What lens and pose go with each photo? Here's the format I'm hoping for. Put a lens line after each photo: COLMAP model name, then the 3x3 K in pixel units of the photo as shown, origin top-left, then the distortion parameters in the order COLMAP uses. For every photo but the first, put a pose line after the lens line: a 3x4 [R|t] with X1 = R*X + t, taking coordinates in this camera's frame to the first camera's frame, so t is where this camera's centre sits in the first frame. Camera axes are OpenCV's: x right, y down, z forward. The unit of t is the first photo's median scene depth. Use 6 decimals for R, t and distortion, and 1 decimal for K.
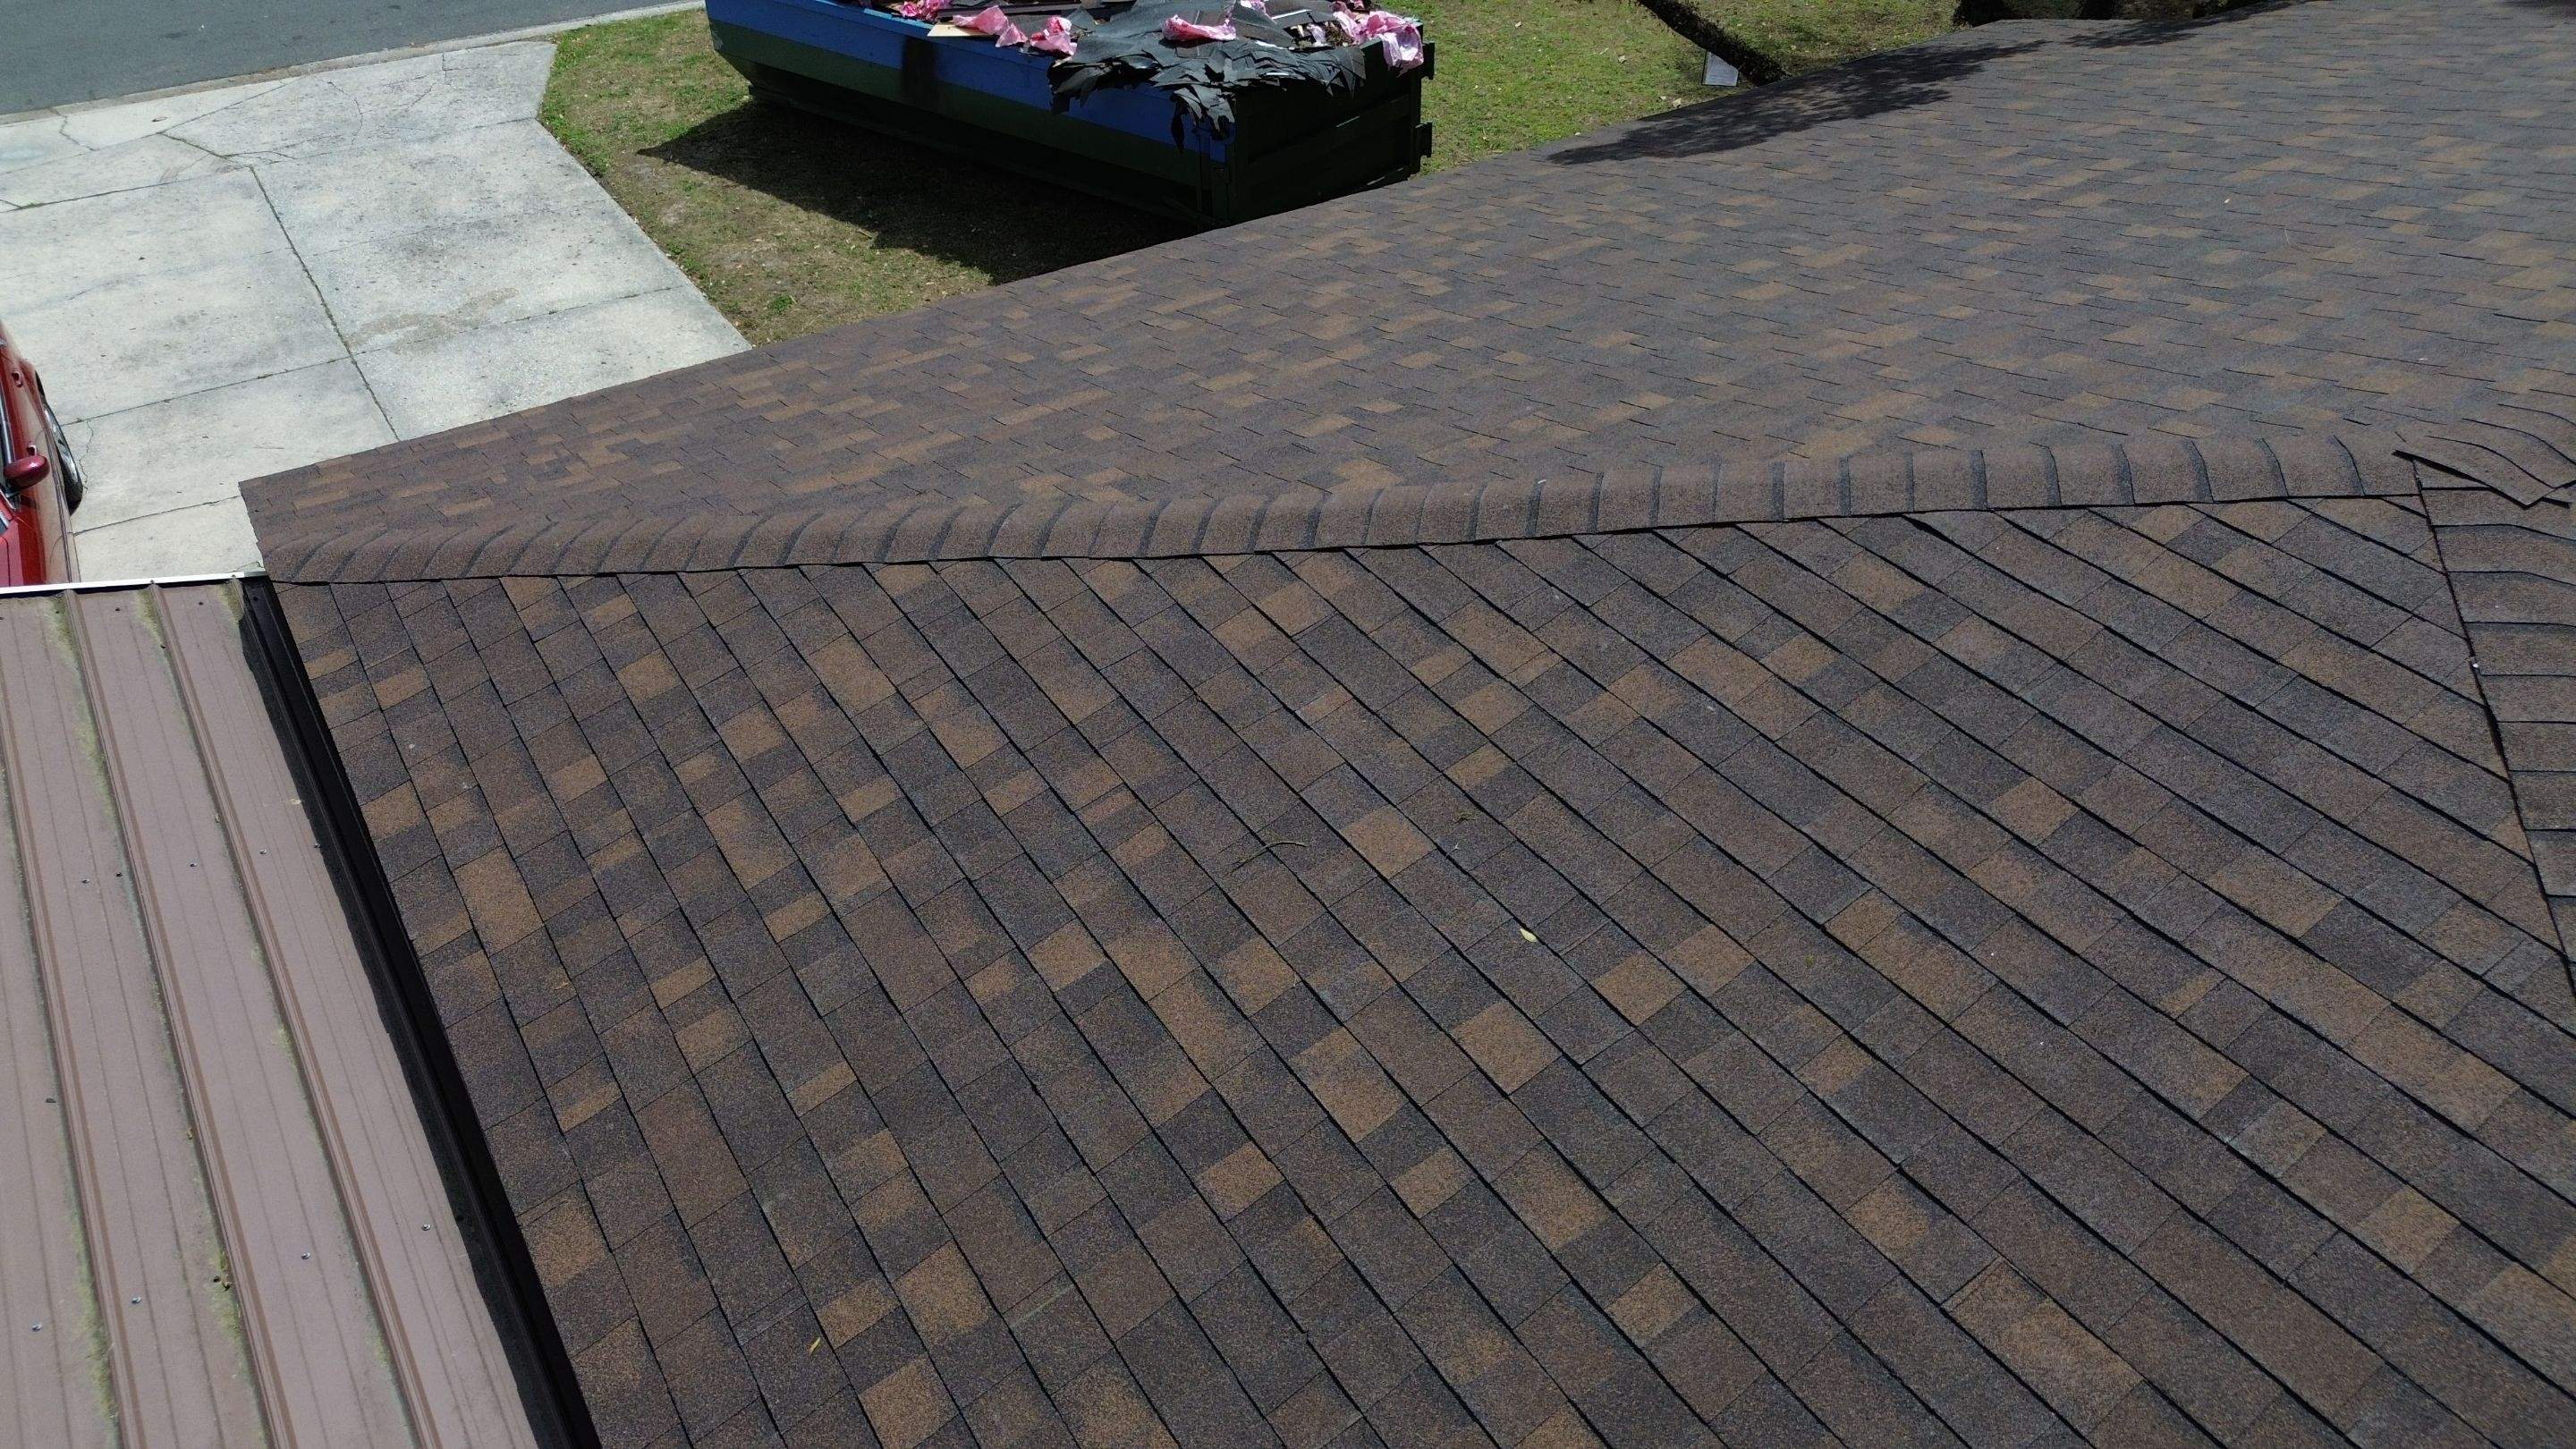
lens RADIAL K [[1822.7, 0, 1298.2], [0, 1822.7, 719.8], [0, 0, 1]] dist [0.072850, -0.071239]
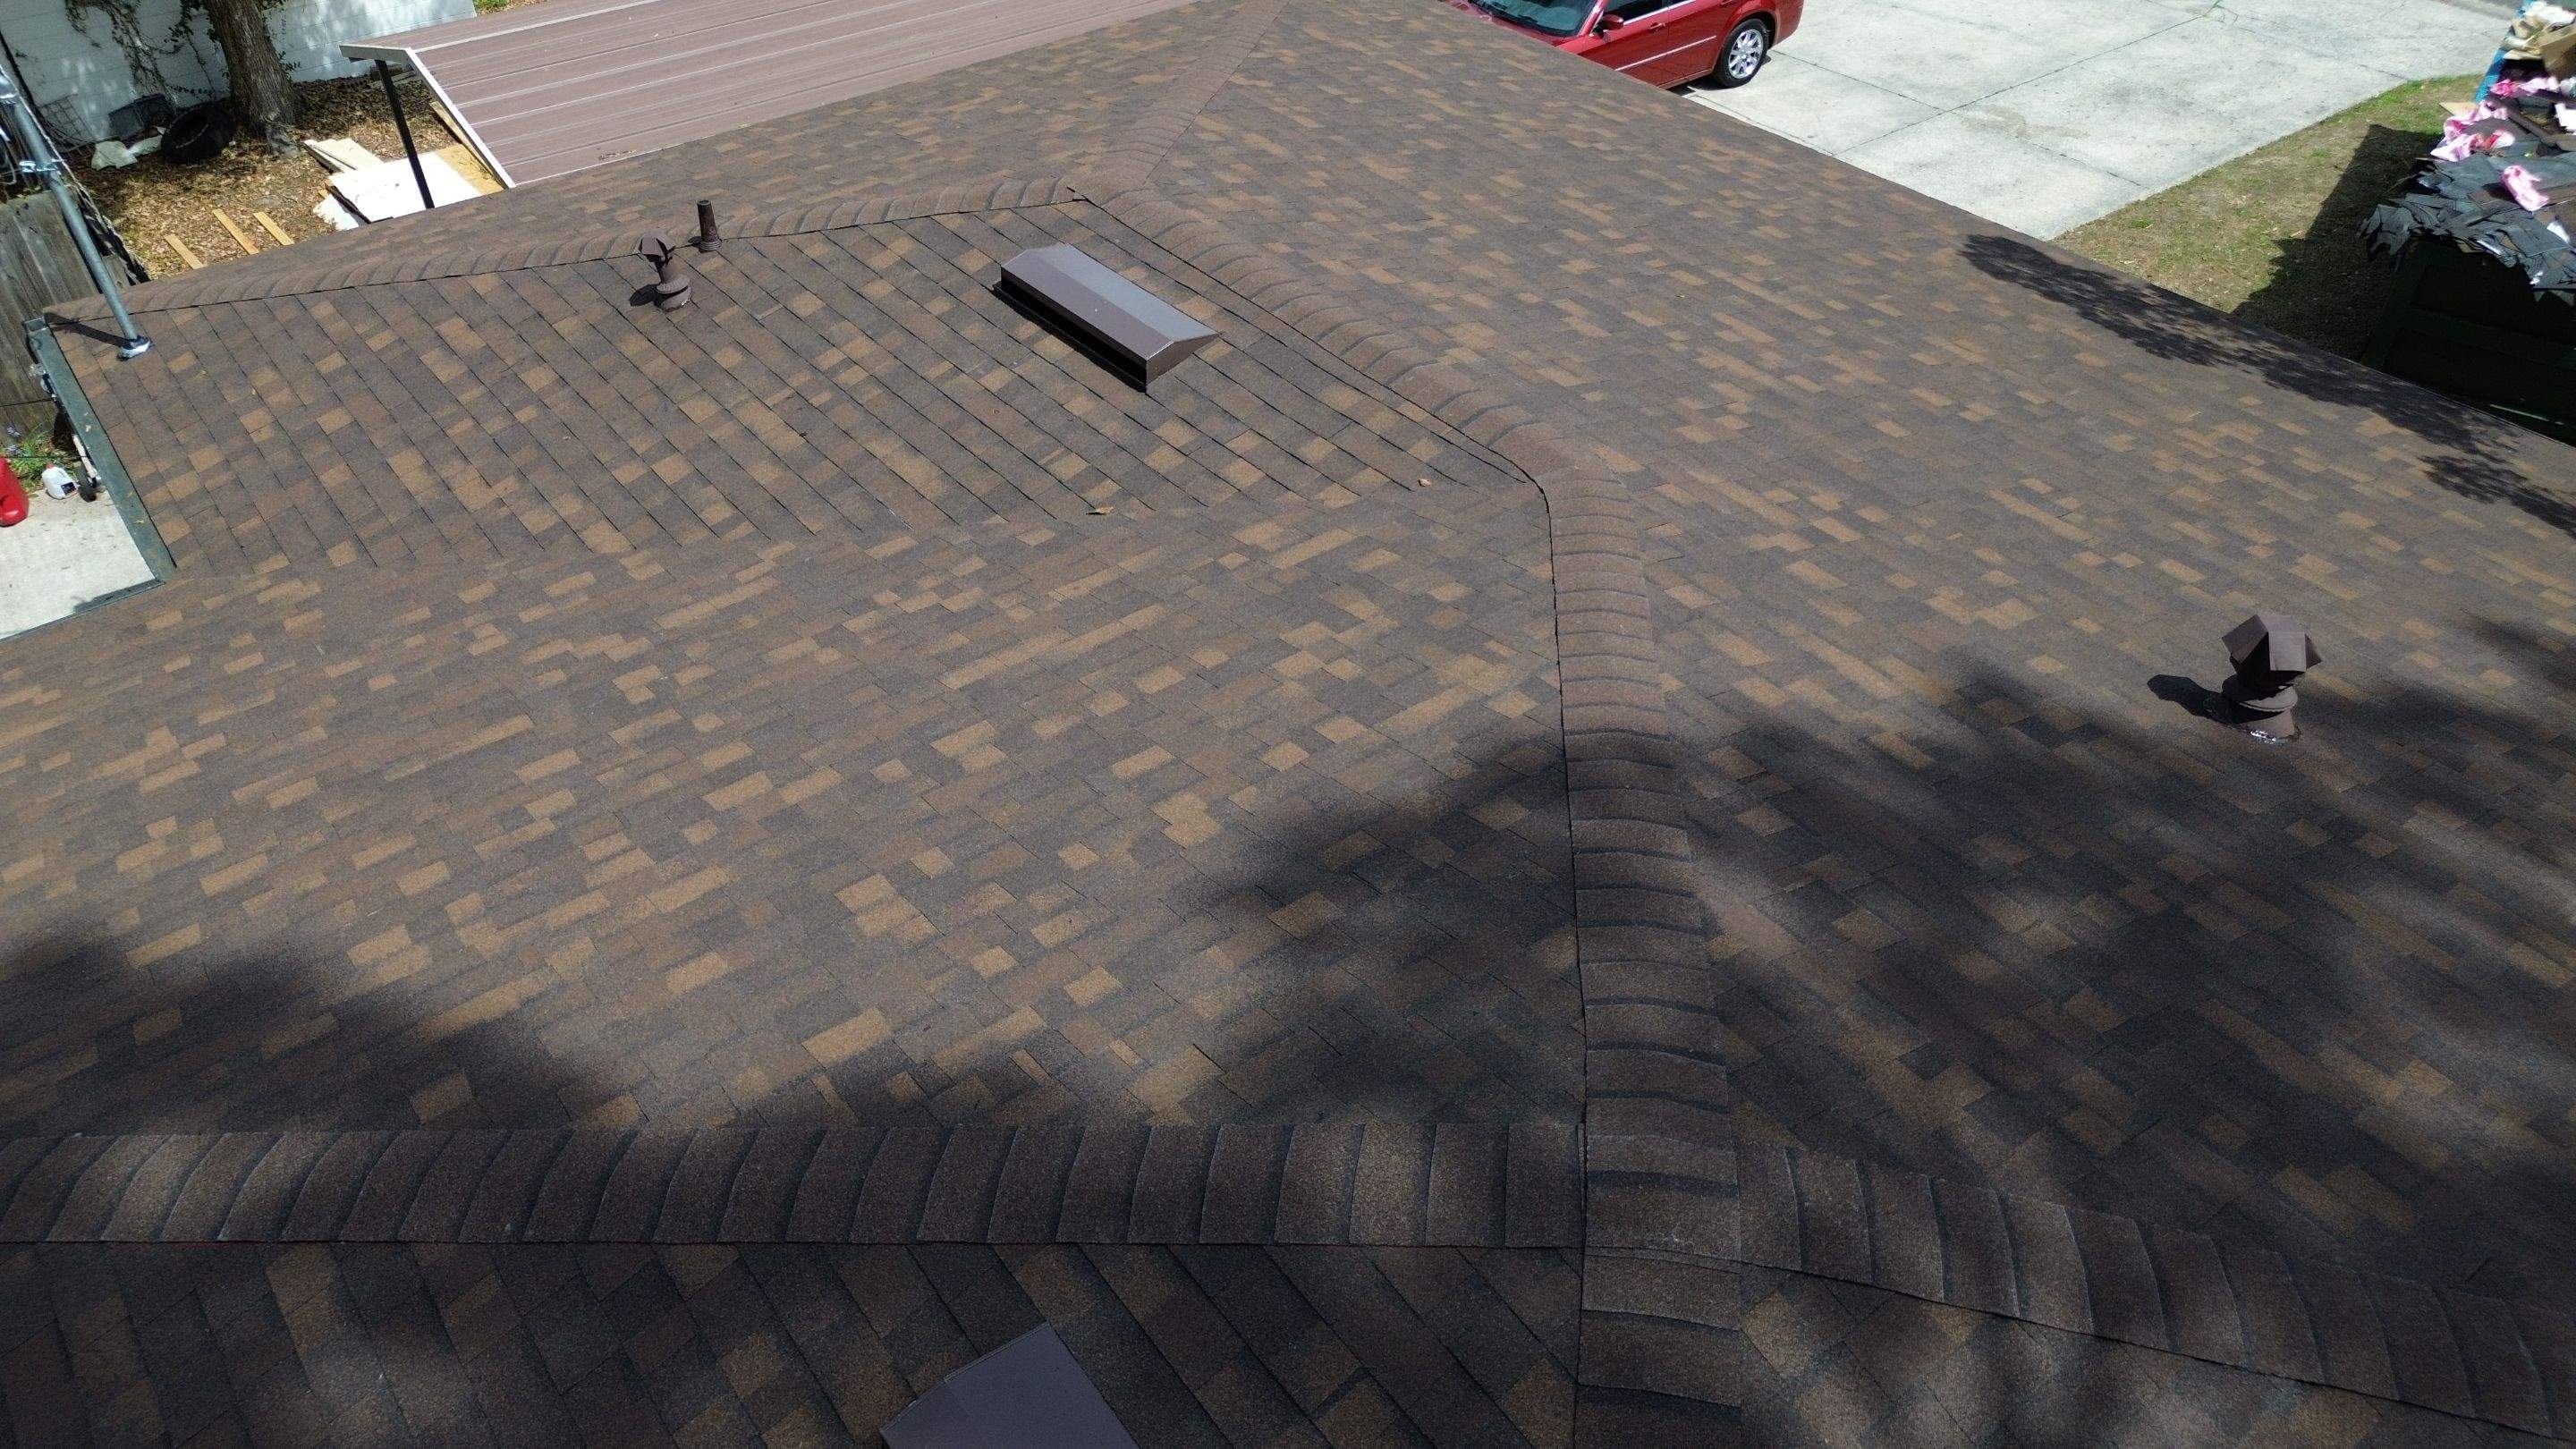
lens RADIAL K [[1811.6, 0, 1297.4], [0, 1811.6, 724.3], [0, 0, 1]] dist [0.075504, -0.071481]
pose [[0.078545, 0.650289, -0.755616, 2.589070], [-0.595521, 0.638464, 0.487564, -0.878718], [0.799491, 0.411689, 0.437409, 0.487715]]
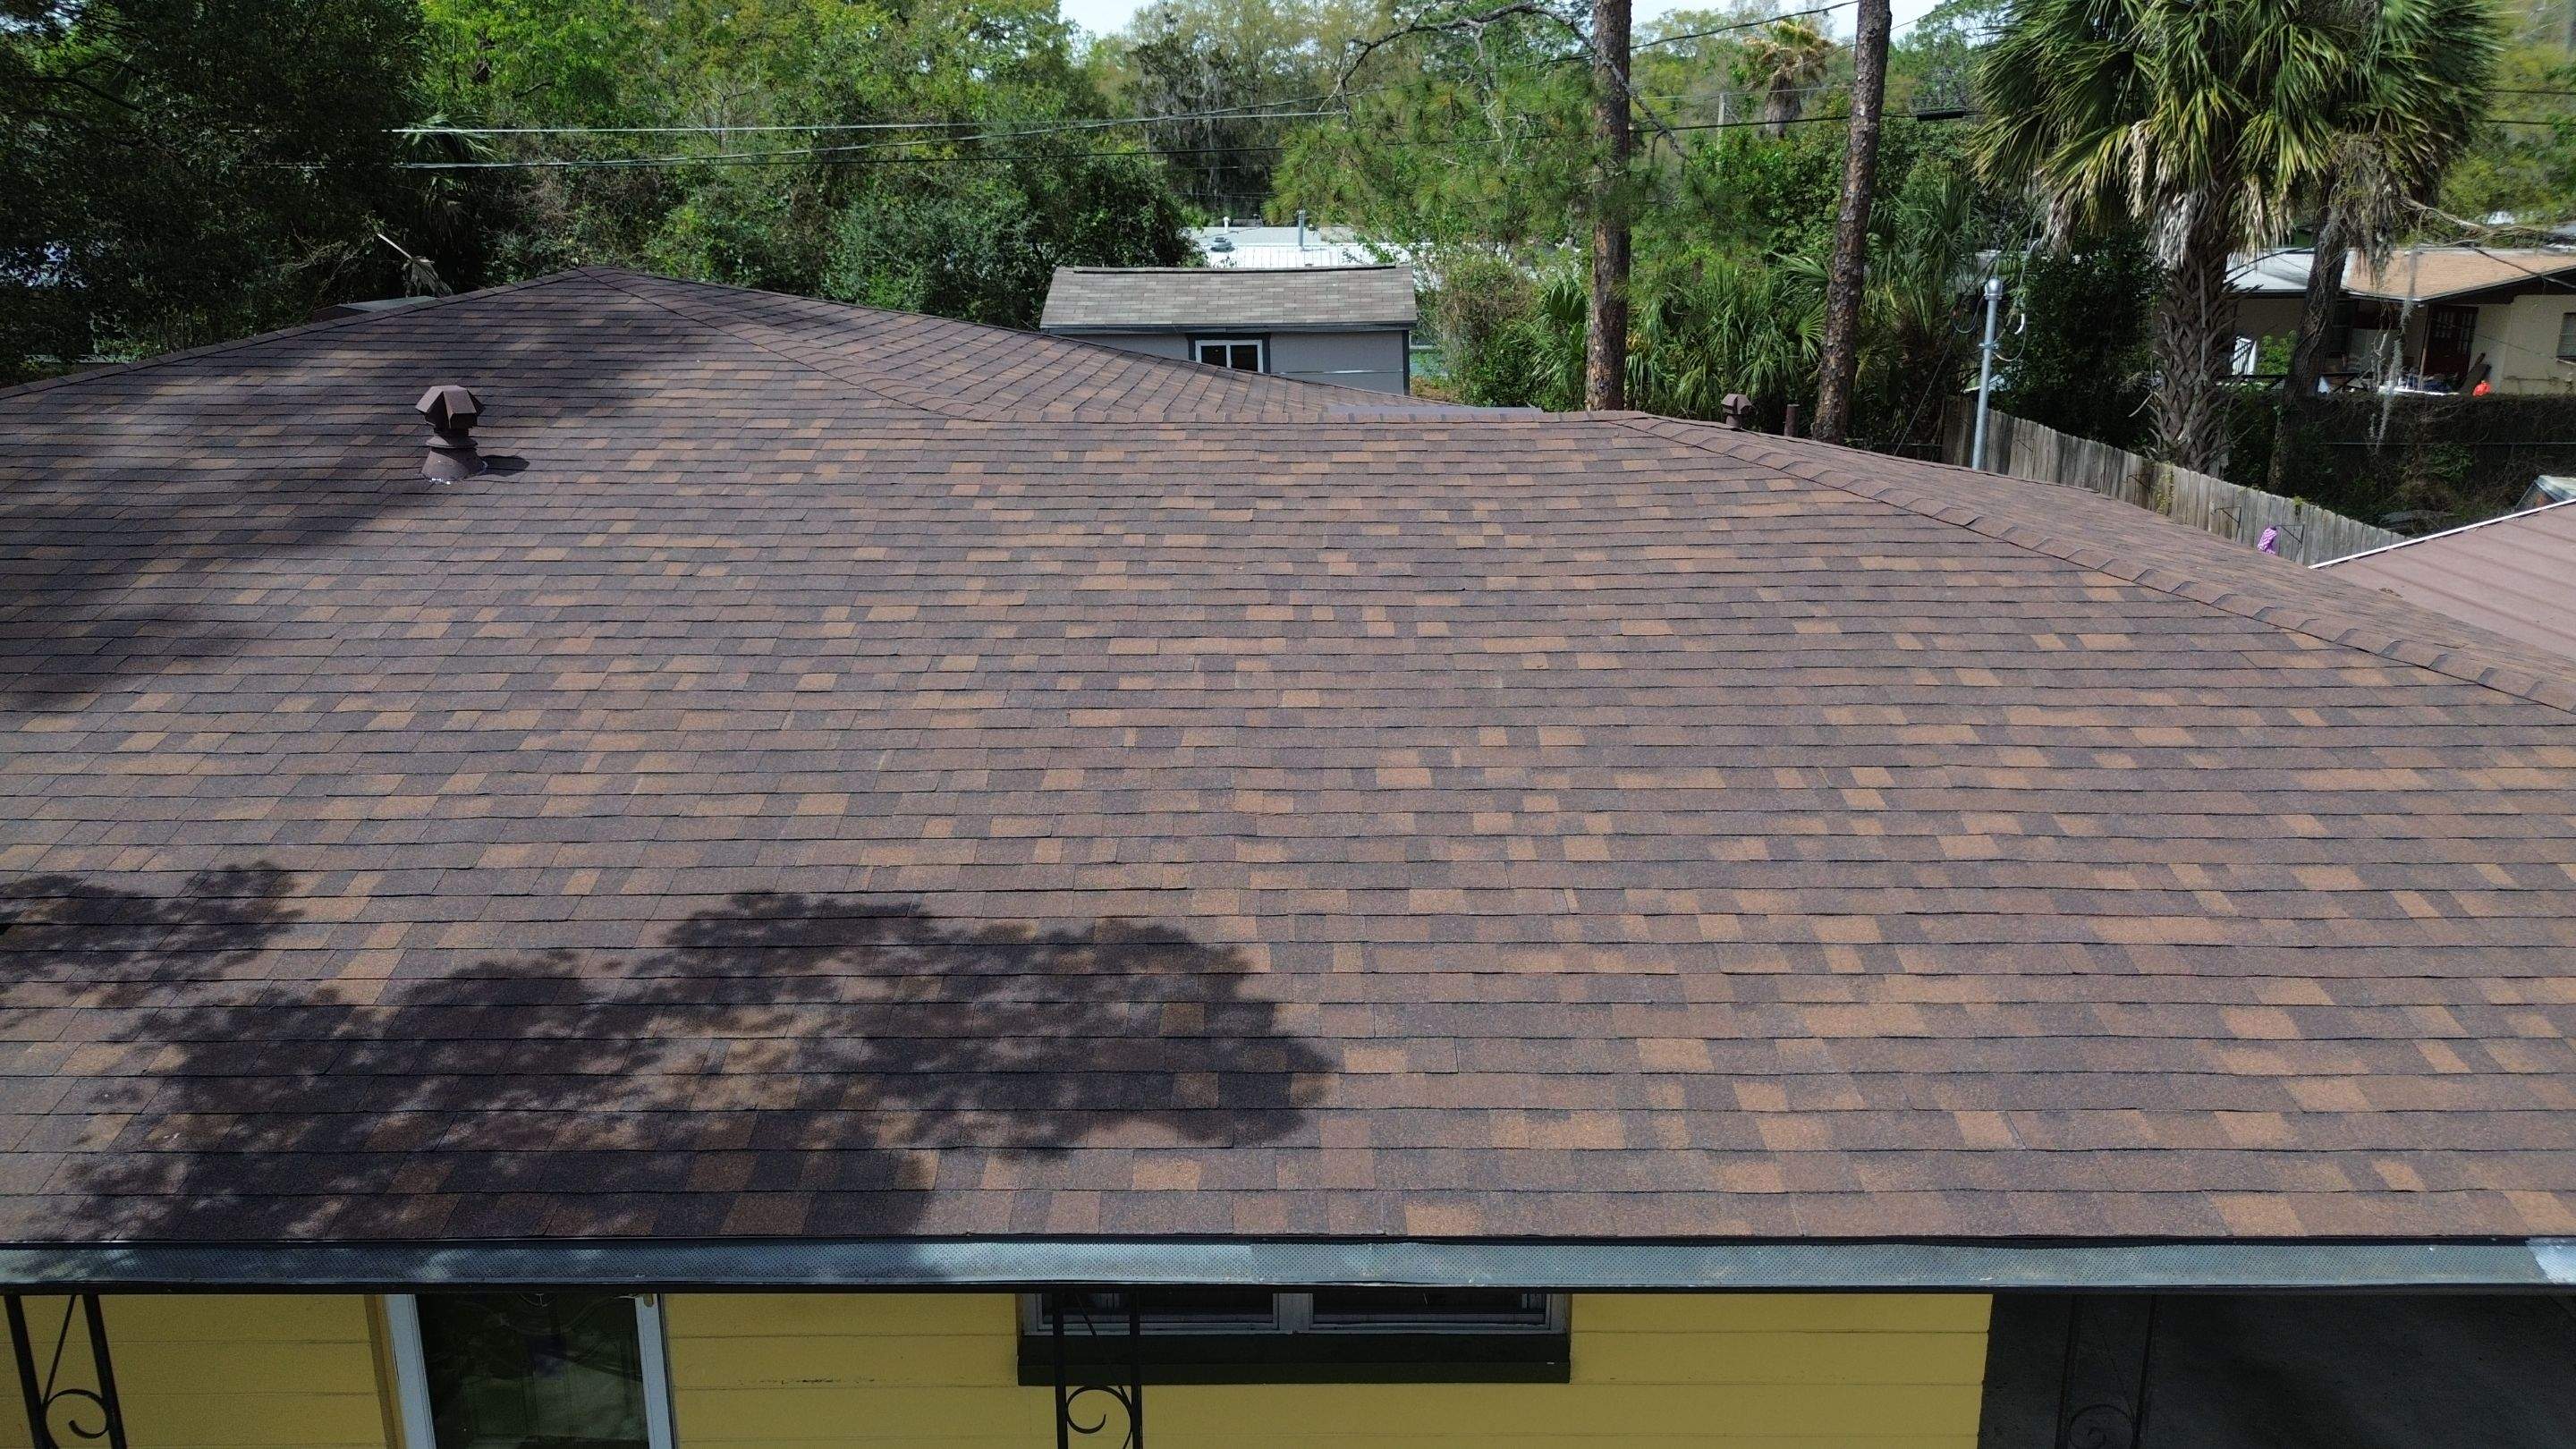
lens RADIAL K [[1849.7, 0, 1288.0], [0, 1849.7, 724.5], [0, 0, 1]] dist [0.074191, -0.103291]
pose [[-0.838718, -0.140781, 0.526054, -0.254751], [0.333138, 0.631519, 0.700145, -1.562168], [-0.430781, 0.762472, -0.482767, 2.466631]]
